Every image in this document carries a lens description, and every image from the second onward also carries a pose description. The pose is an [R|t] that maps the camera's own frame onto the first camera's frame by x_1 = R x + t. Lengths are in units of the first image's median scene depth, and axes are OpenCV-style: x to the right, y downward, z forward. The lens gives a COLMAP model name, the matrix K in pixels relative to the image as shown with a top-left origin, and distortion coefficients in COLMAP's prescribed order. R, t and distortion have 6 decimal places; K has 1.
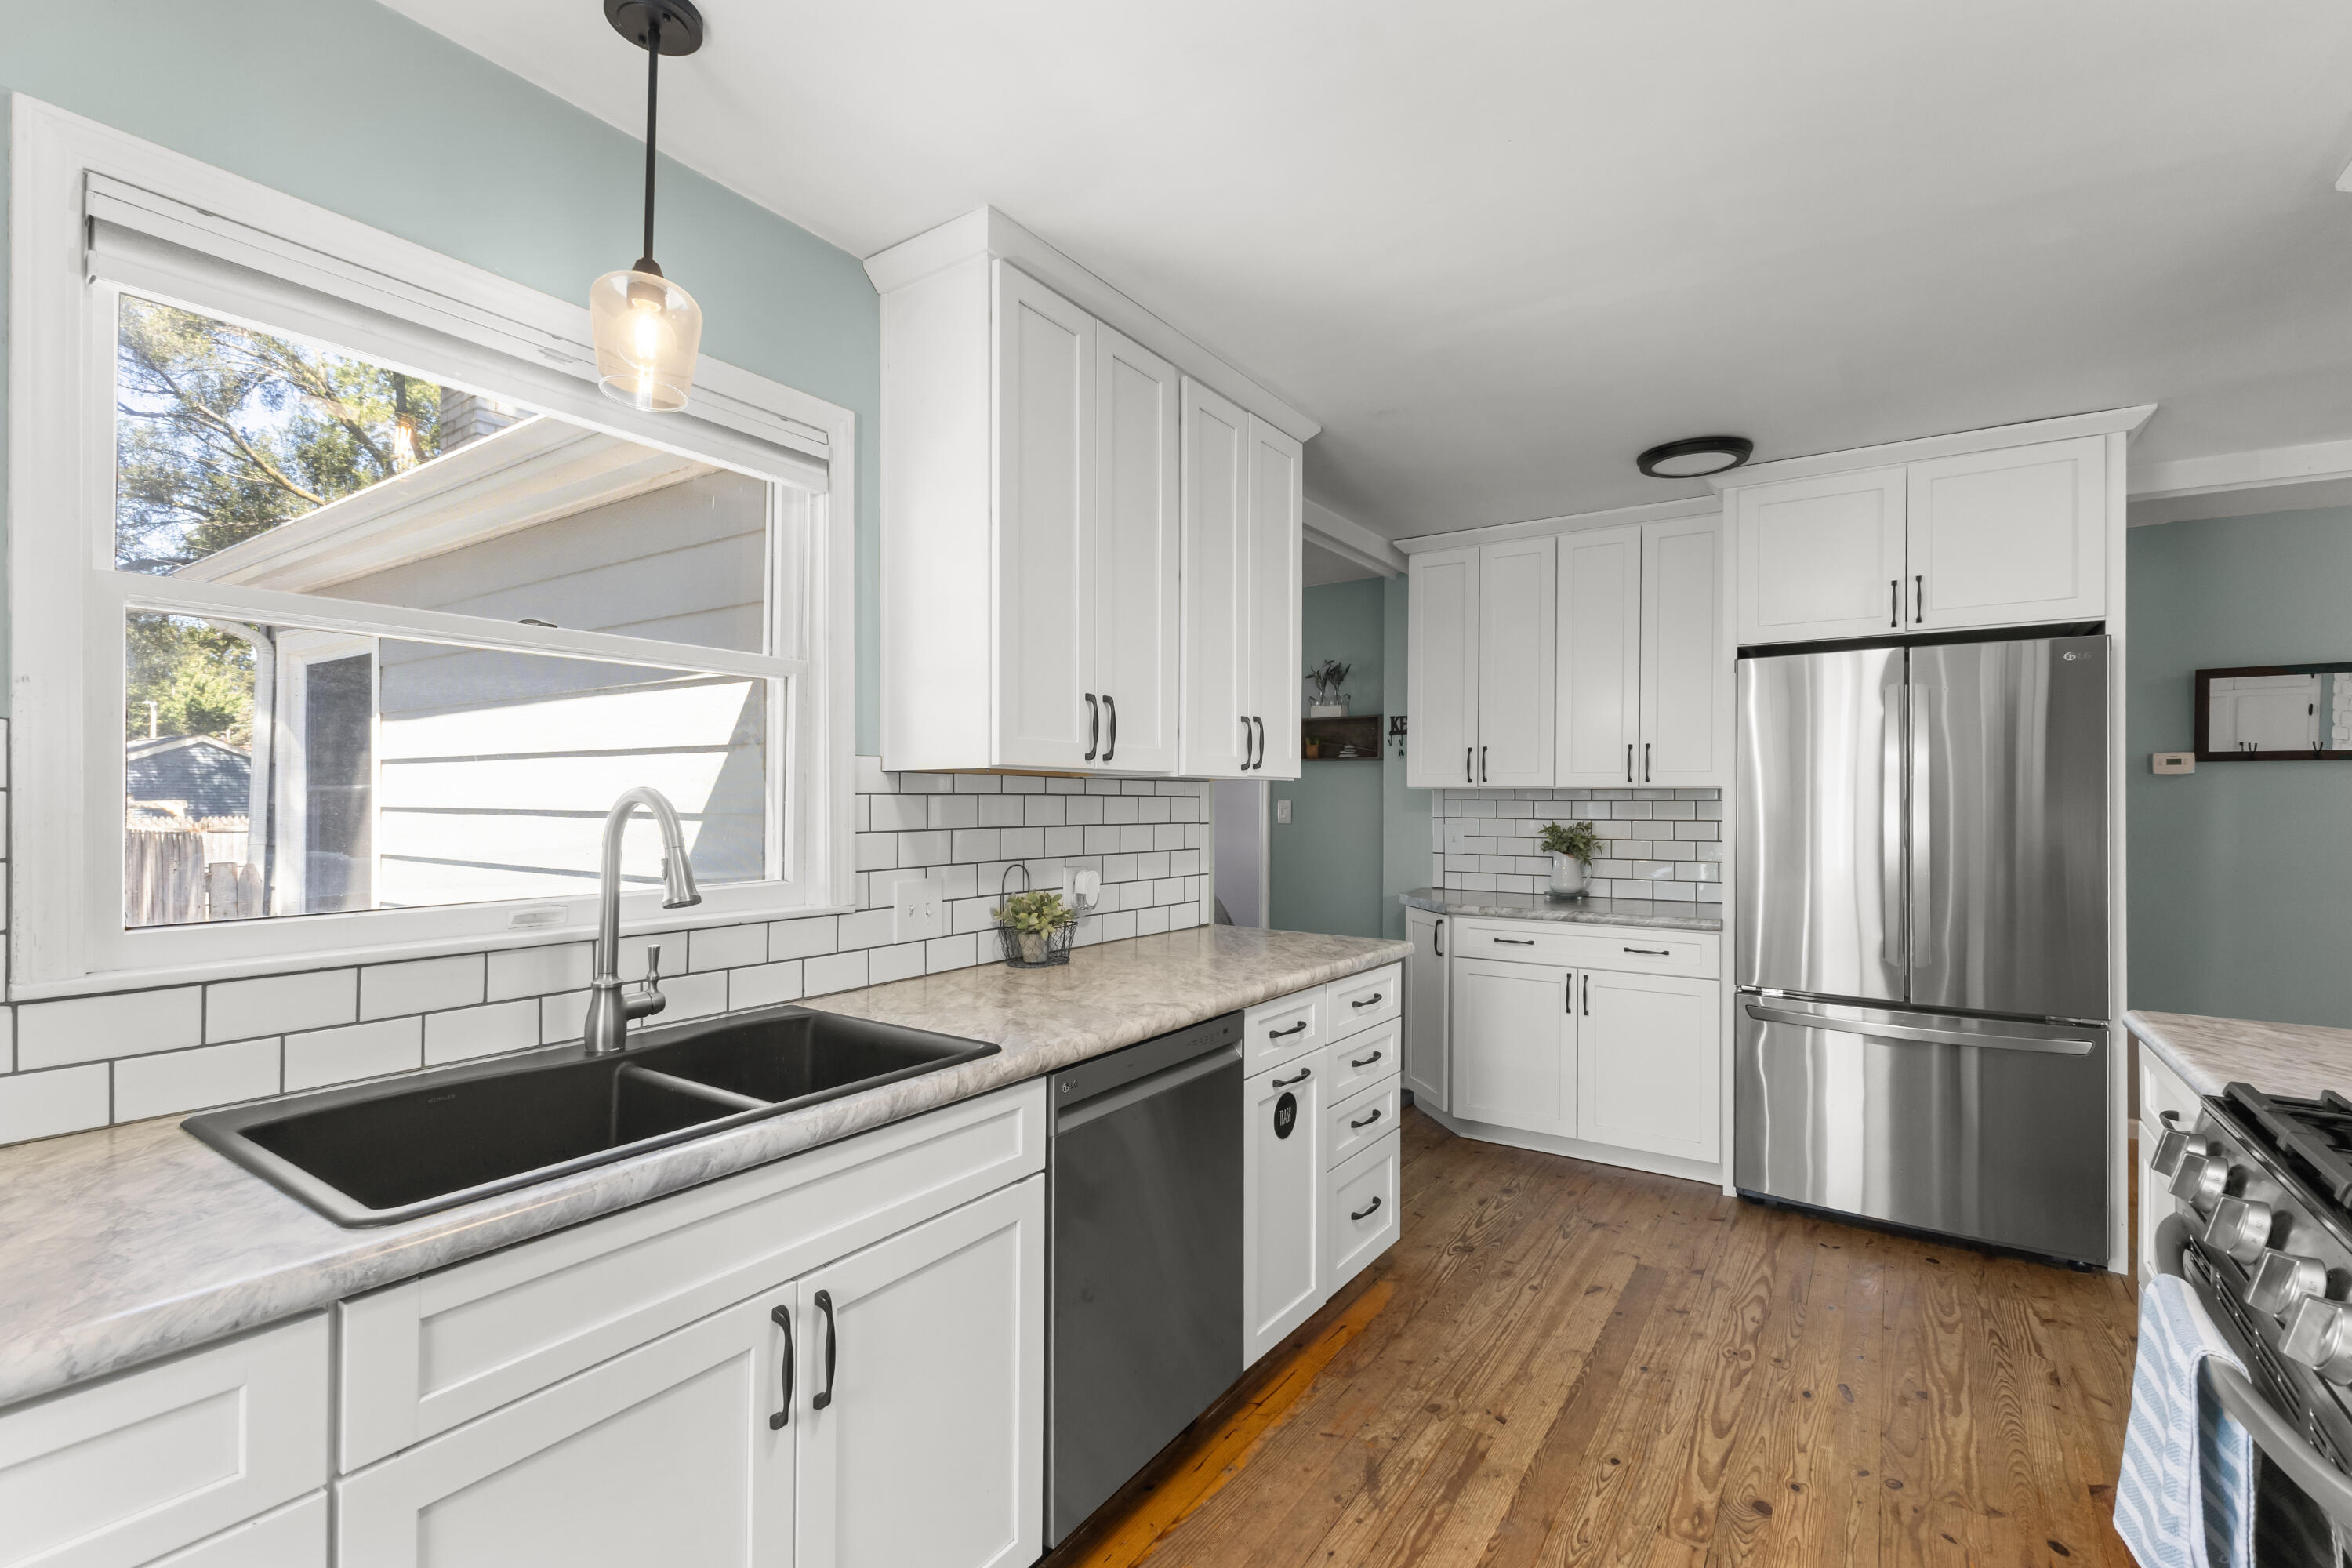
lens RADIAL K [[1038.9, 0, 1169.4], [0, 1038.9, 792.4], [0, 0, 1]] dist [0.003404, 0.000313]
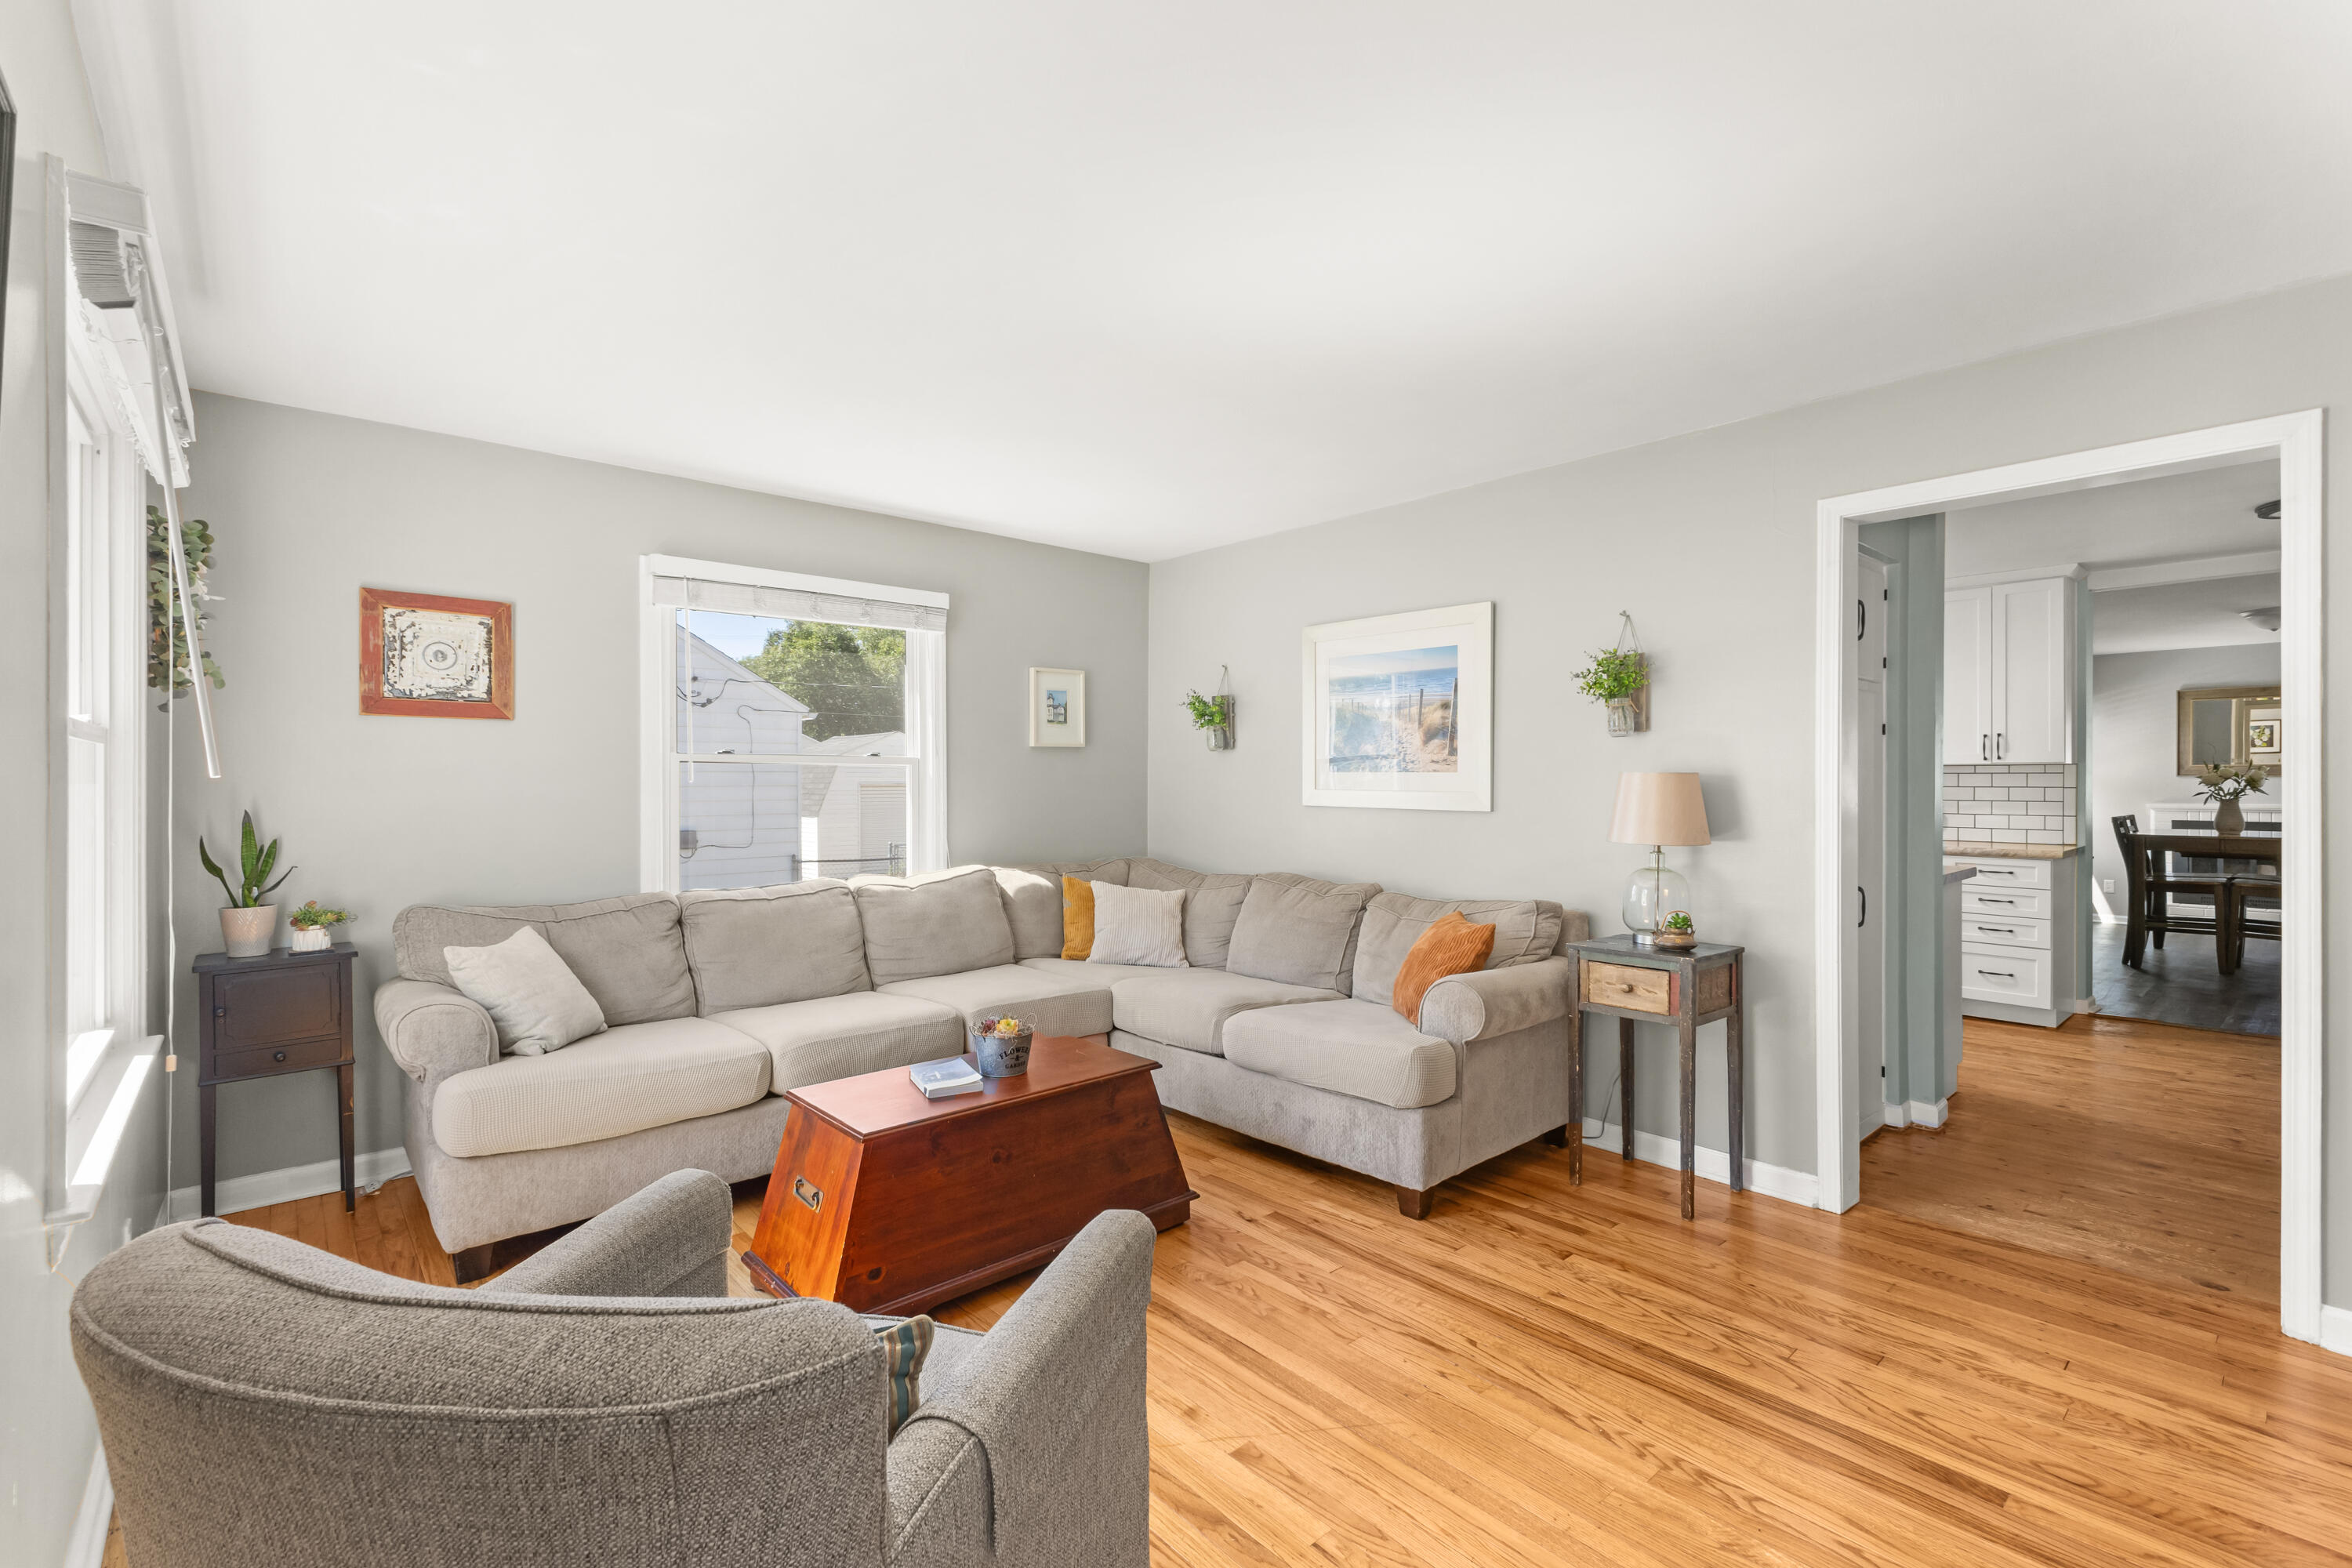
lens RADIAL K [[1018.1, 0, 1176.0], [0, 1018.1, 784.0], [0, 0, 1]] dist [0.008834, -0.000580]
pose [[-0.241906, -0.004000, -0.970292, 2.802357], [0.006868, 0.999959, -0.005835, 0.031297], [0.970275, -0.008075, -0.241868, -0.083015]]
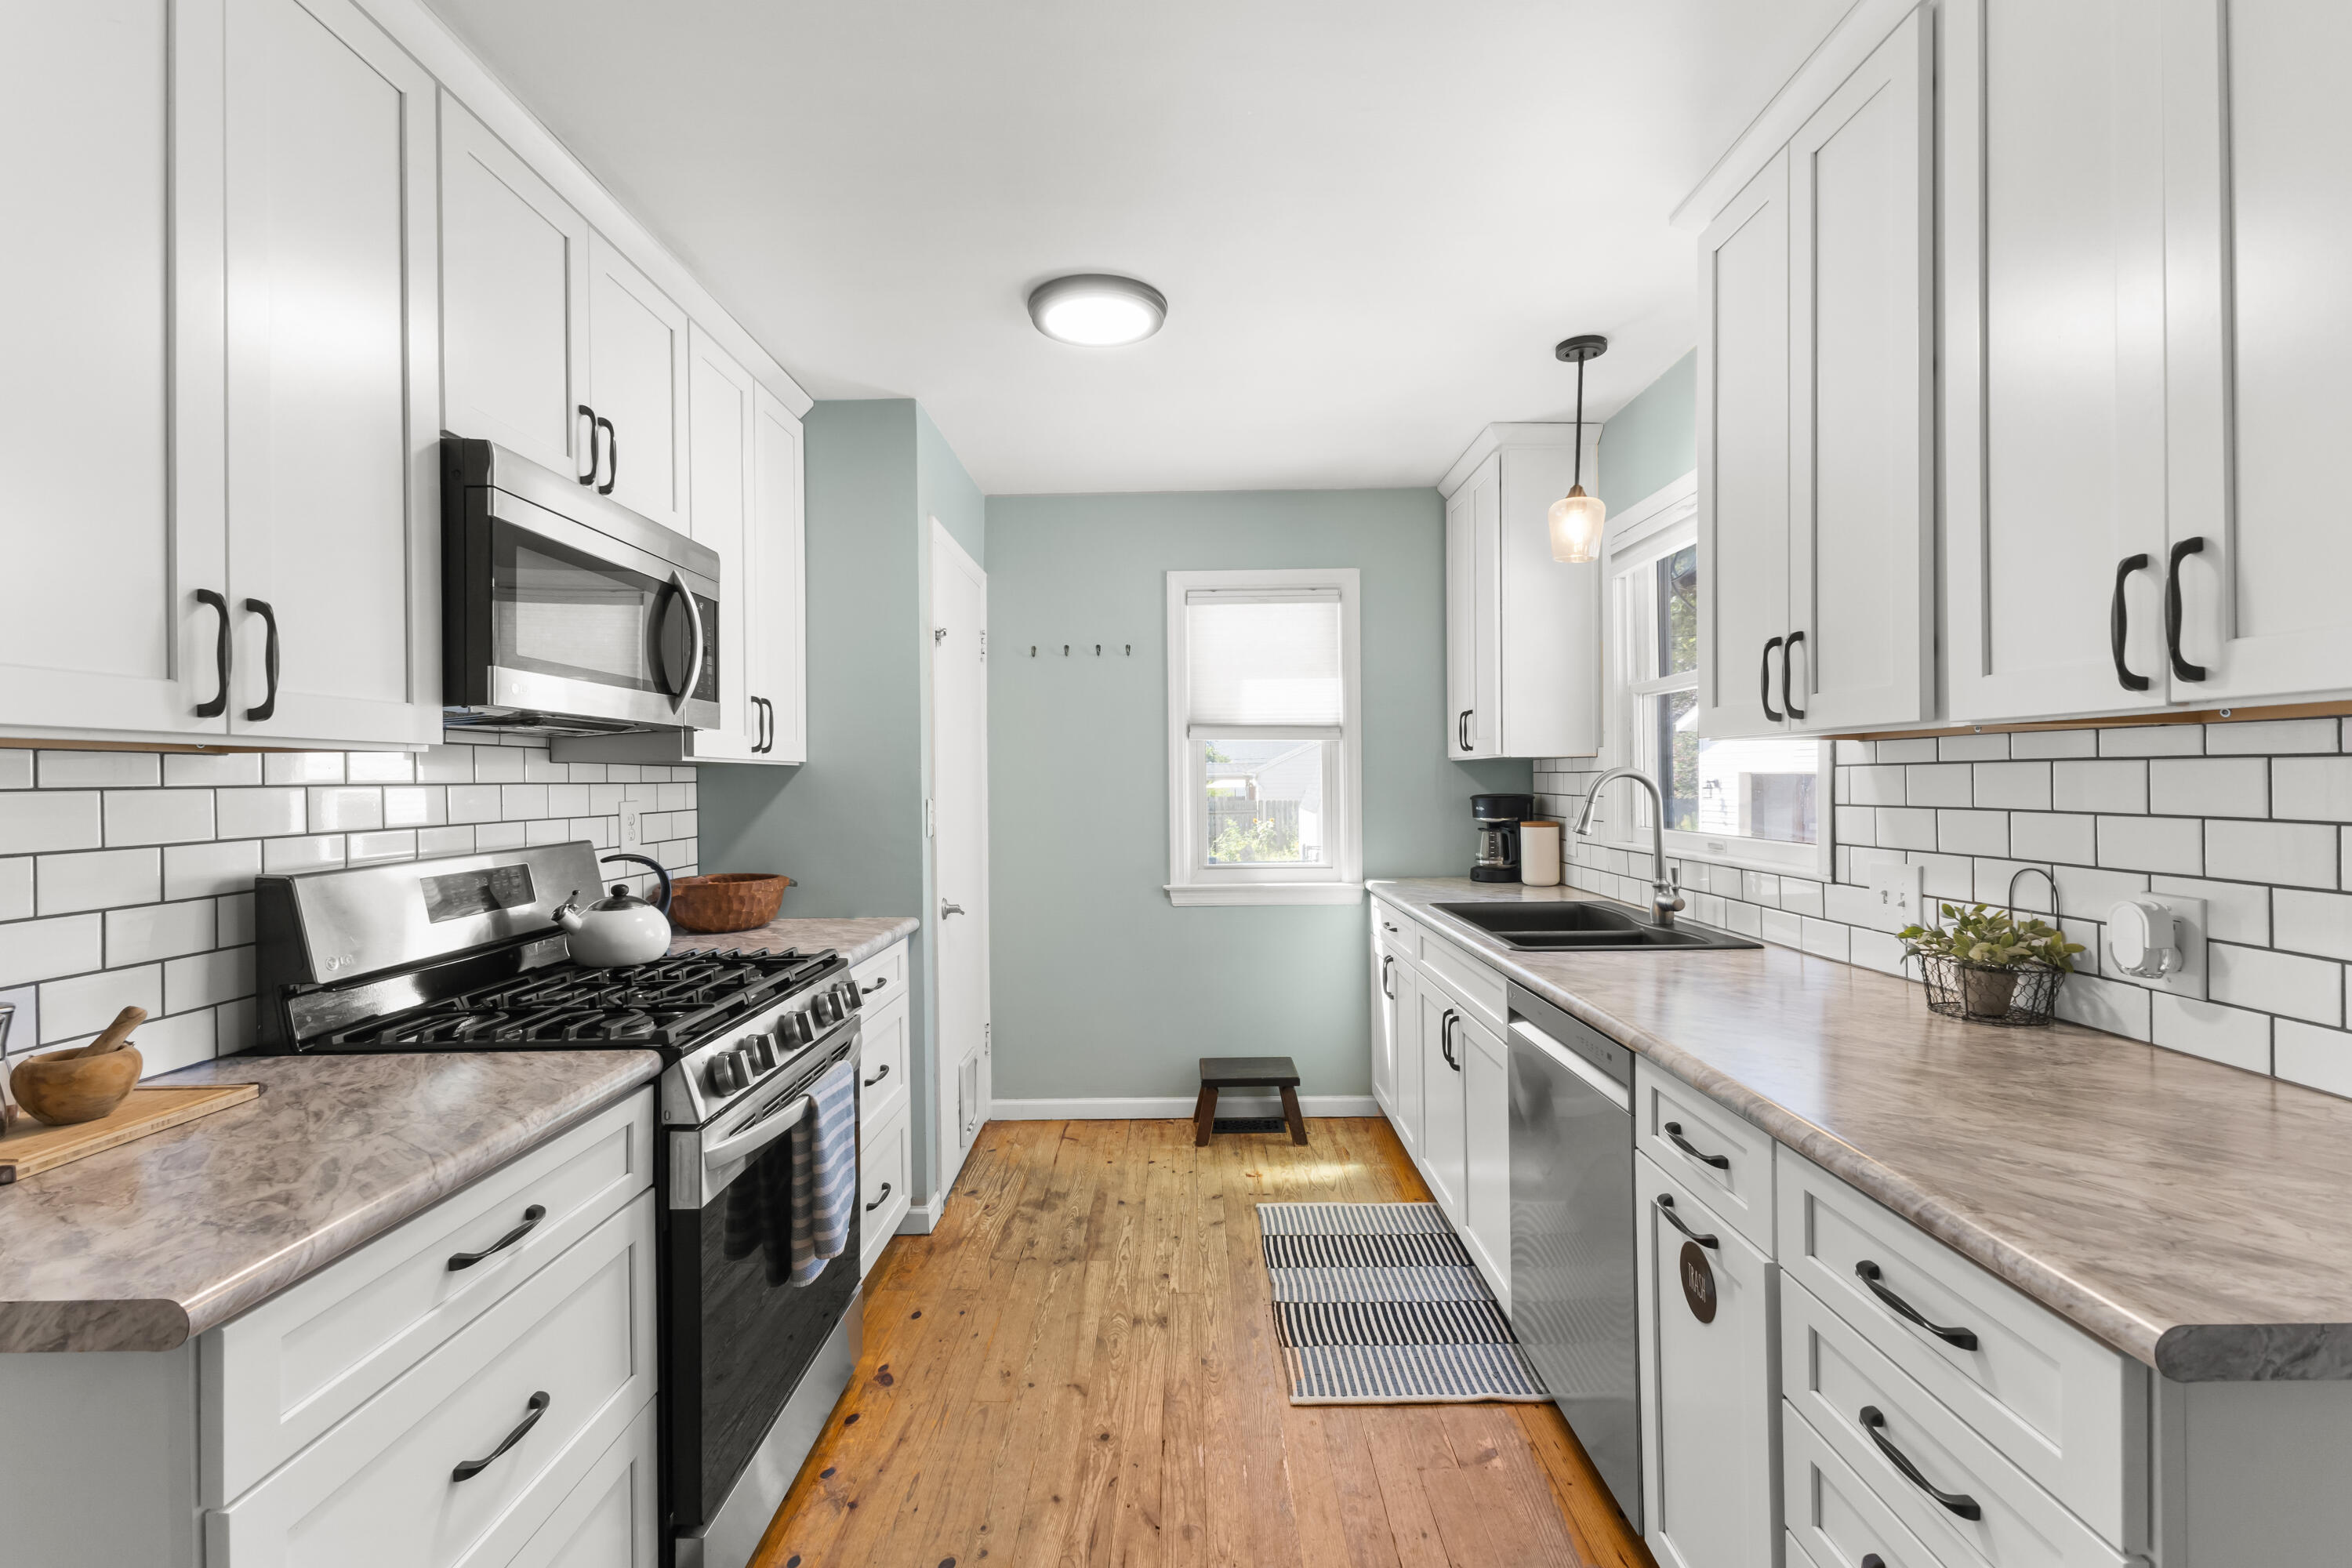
lens RADIAL K [[1018.1, 0, 1176.0], [0, 1018.1, 784.0], [0, 0, 1]] dist [0.008834, -0.000580]
pose [[-0.828432, 0.008373, -0.560027, 0.679143], [0.013083, 0.999905, -0.004402, 0.013196], [0.559937, -0.010974, -0.828463, 1.282516]]
